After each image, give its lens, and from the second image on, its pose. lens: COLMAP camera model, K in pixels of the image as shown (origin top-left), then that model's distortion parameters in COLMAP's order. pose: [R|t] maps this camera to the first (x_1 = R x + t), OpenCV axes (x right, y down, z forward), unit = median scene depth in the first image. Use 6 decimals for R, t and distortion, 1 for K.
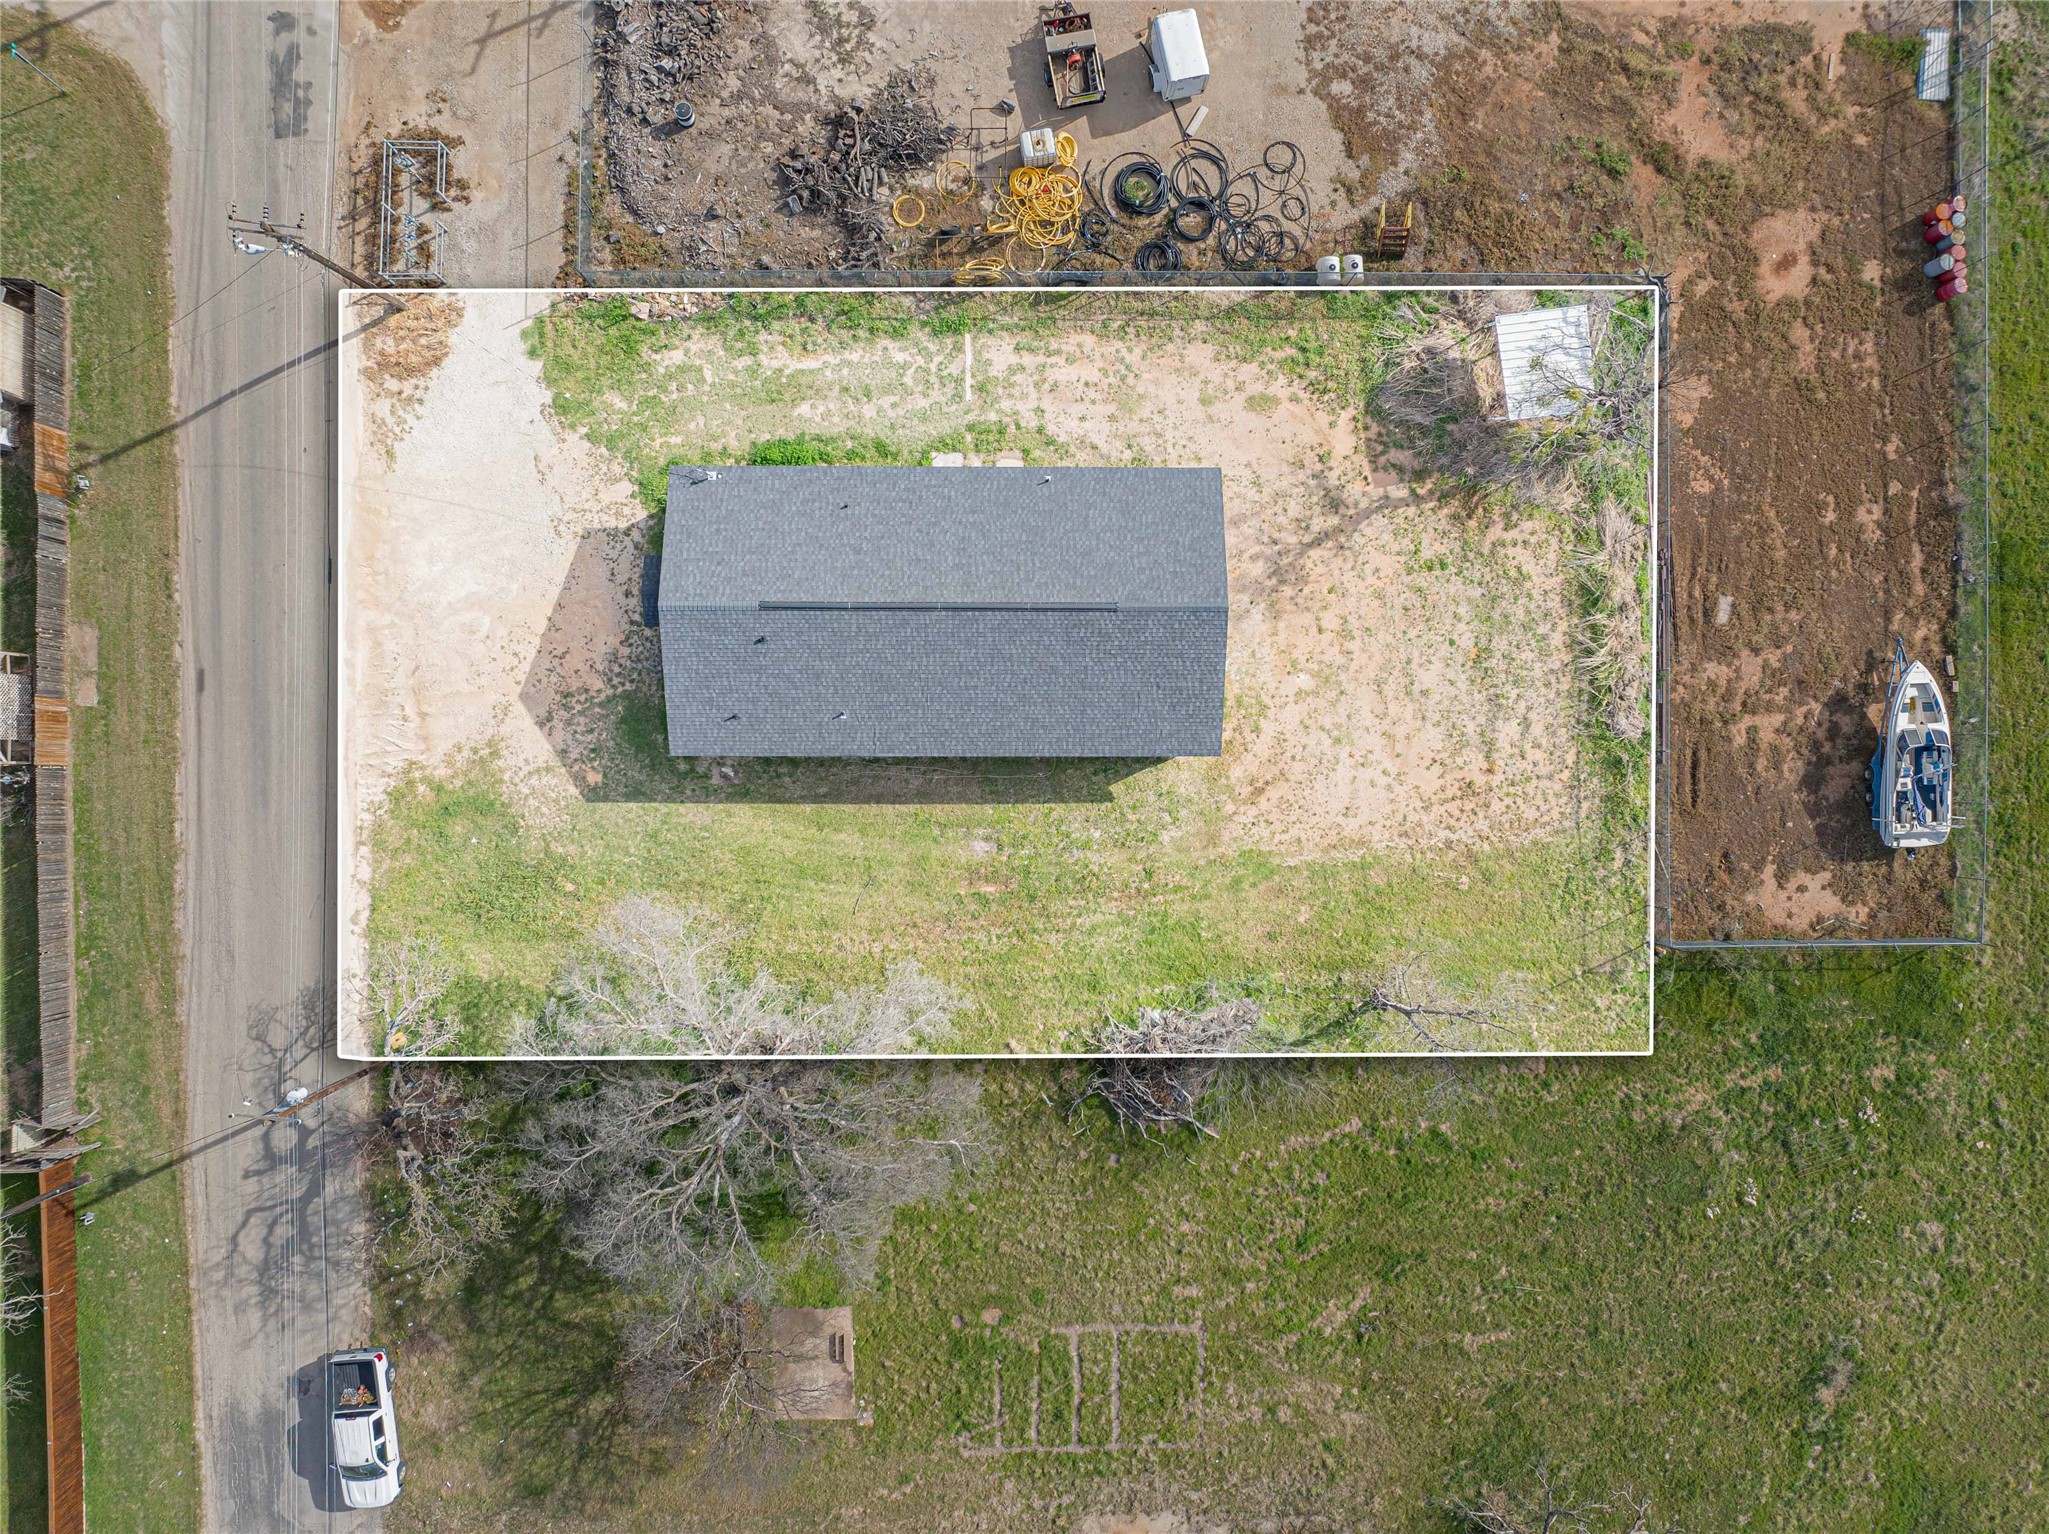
lens RADIAL K [[1439.1, 0, 1023.0], [0, 1439.1, 766.8], [0, 0, 1]] dist [-0.014618, -0.017239]
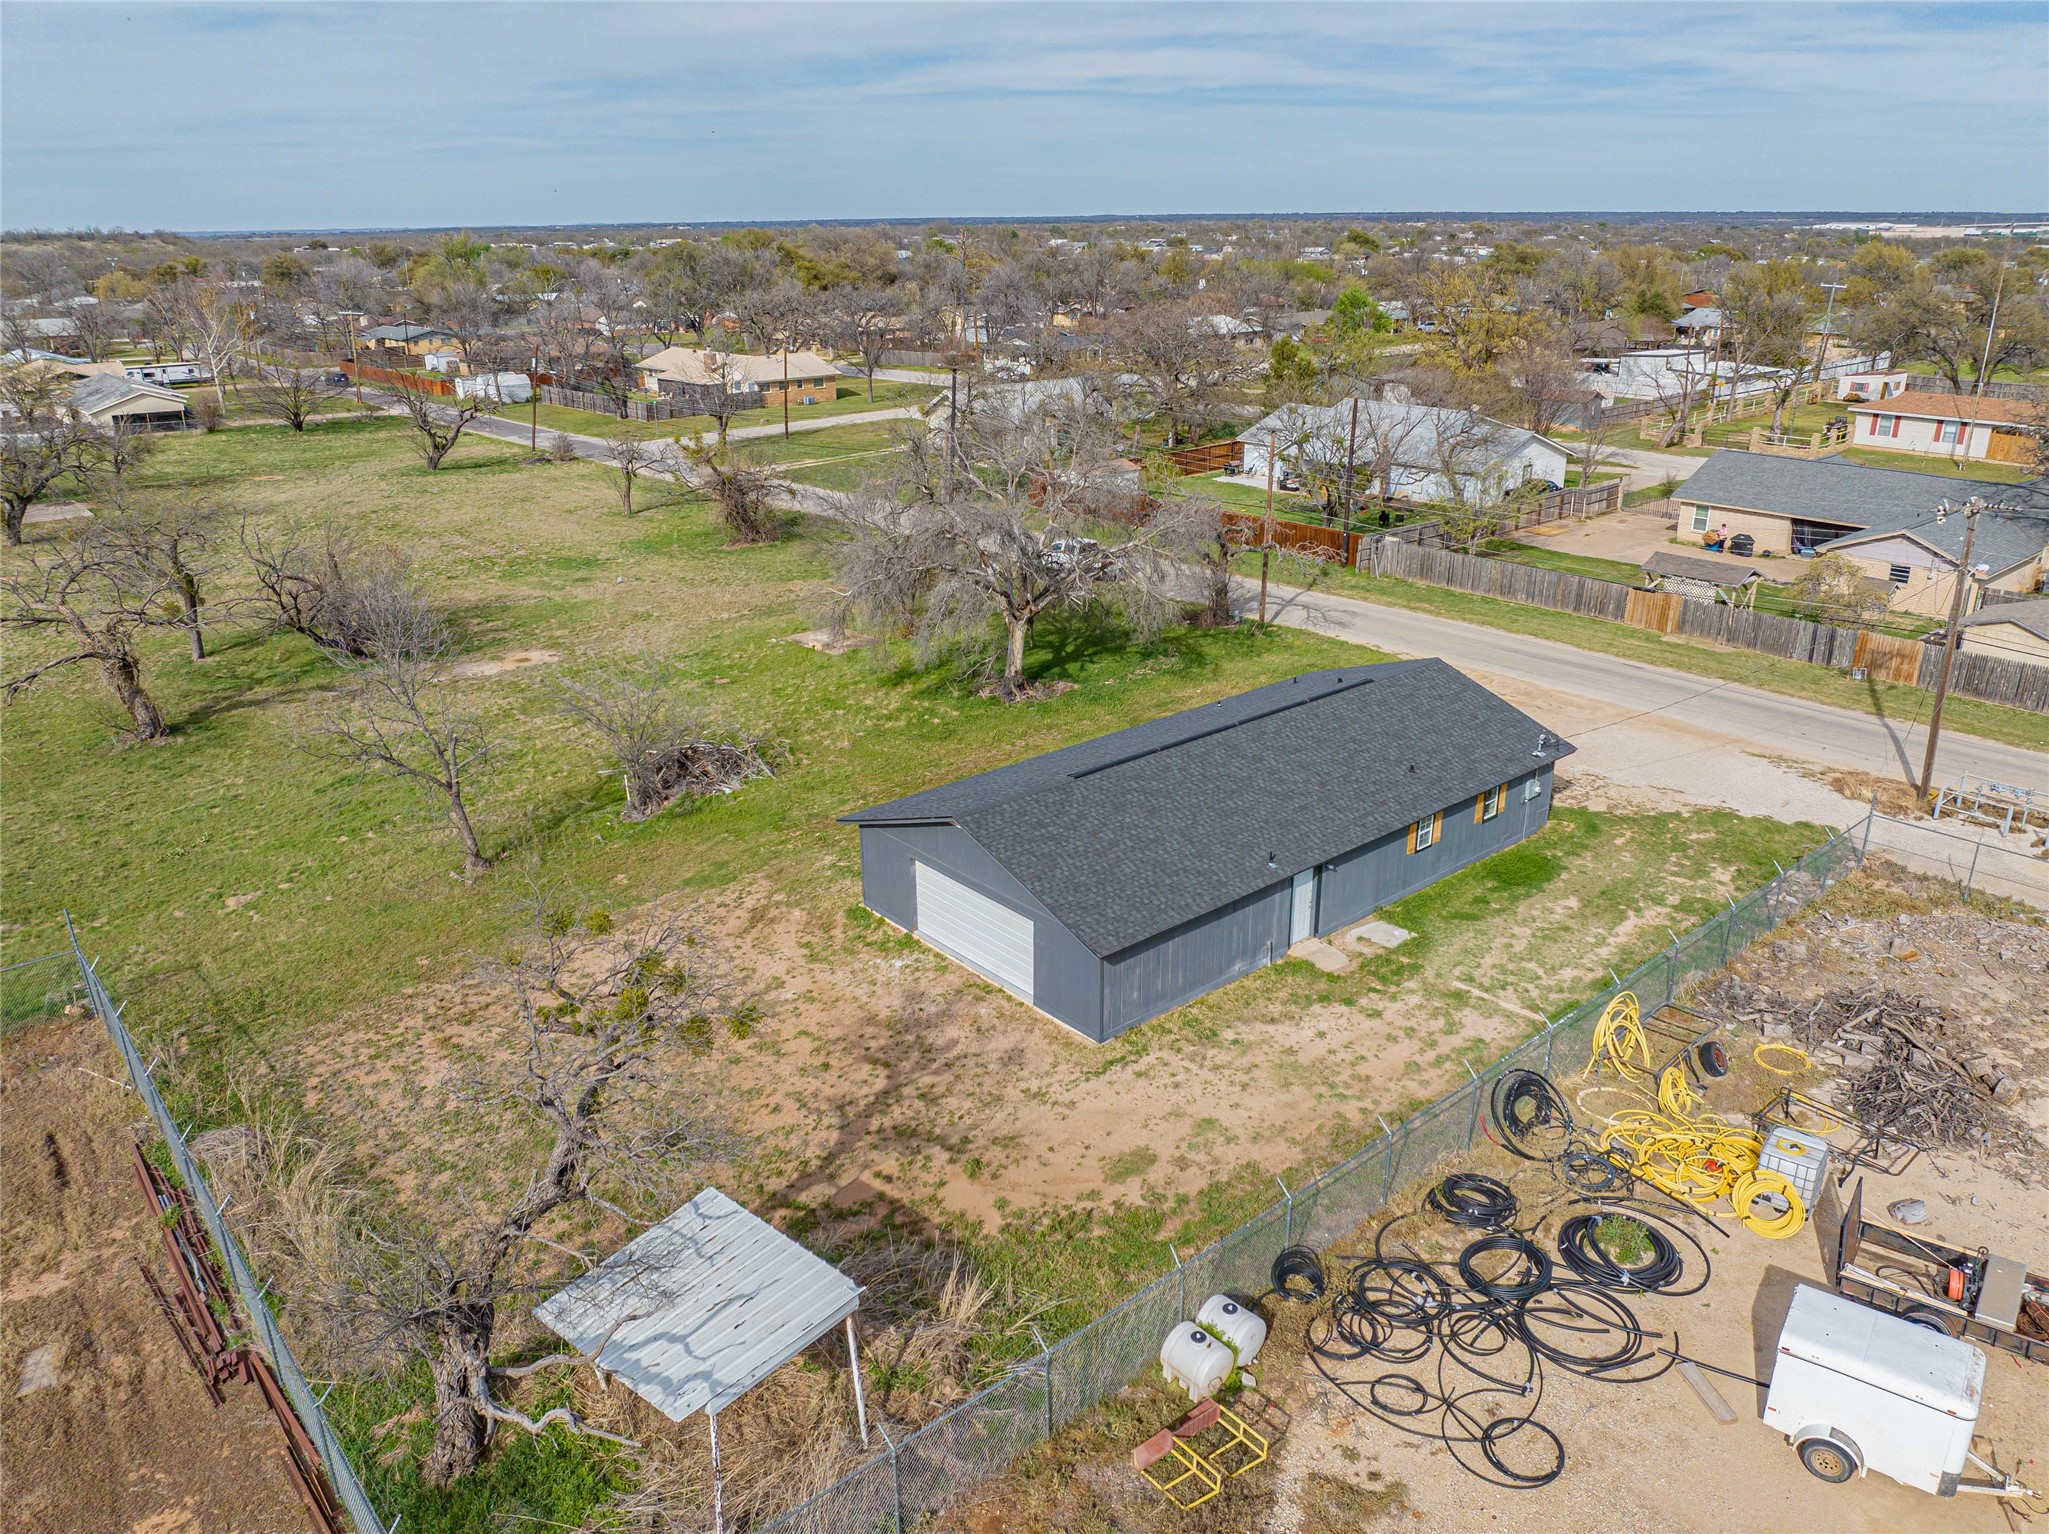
lens RADIAL K [[1439.1, 0, 1033.7], [0, 1439.1, 761.9], [0, 0, 1]] dist [-0.014618, -0.017239]
pose [[-0.756901, 0.223051, -0.614288, 0.487885], [-0.653484, -0.269463, 0.707353, -0.567157], [-0.007752, 0.936823, 0.349717, 0.677976]]
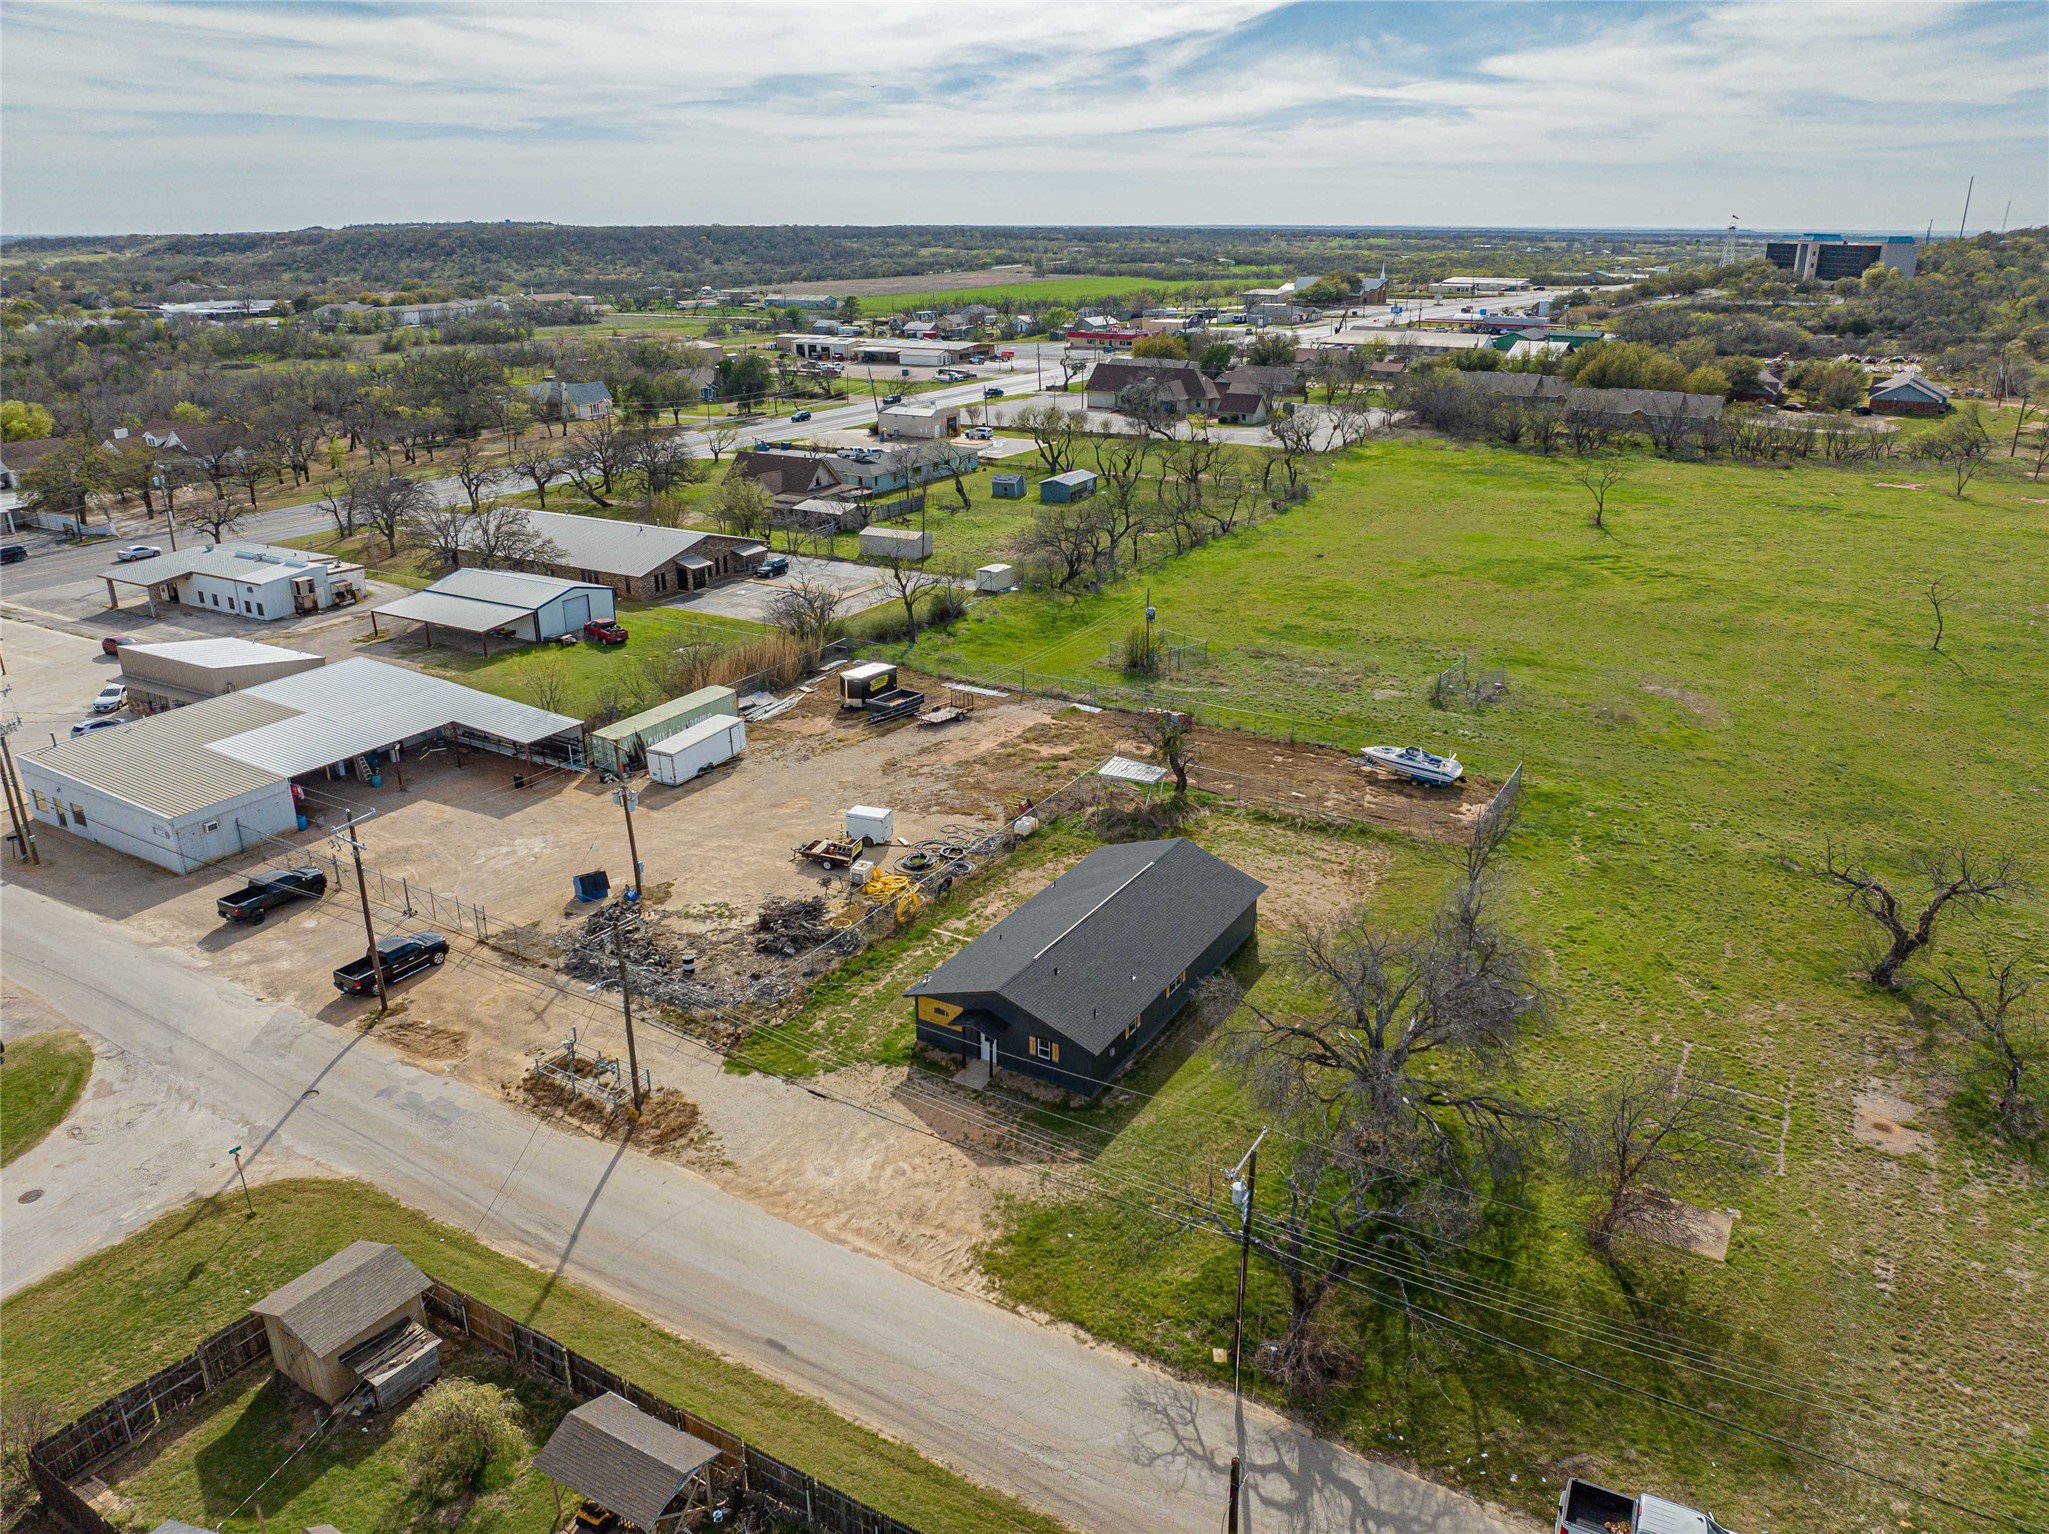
lens RADIAL K [[1439.1, 0, 1023.8], [0, 1439.1, 765.5], [0, 0, 1]] dist [-0.014618, -0.017239]
pose [[0.513484, -0.316215, 0.797710, -1.110207], [0.858056, 0.179963, -0.480991, 0.454897], [0.008538, 0.931462, 0.363738, 0.315409]]
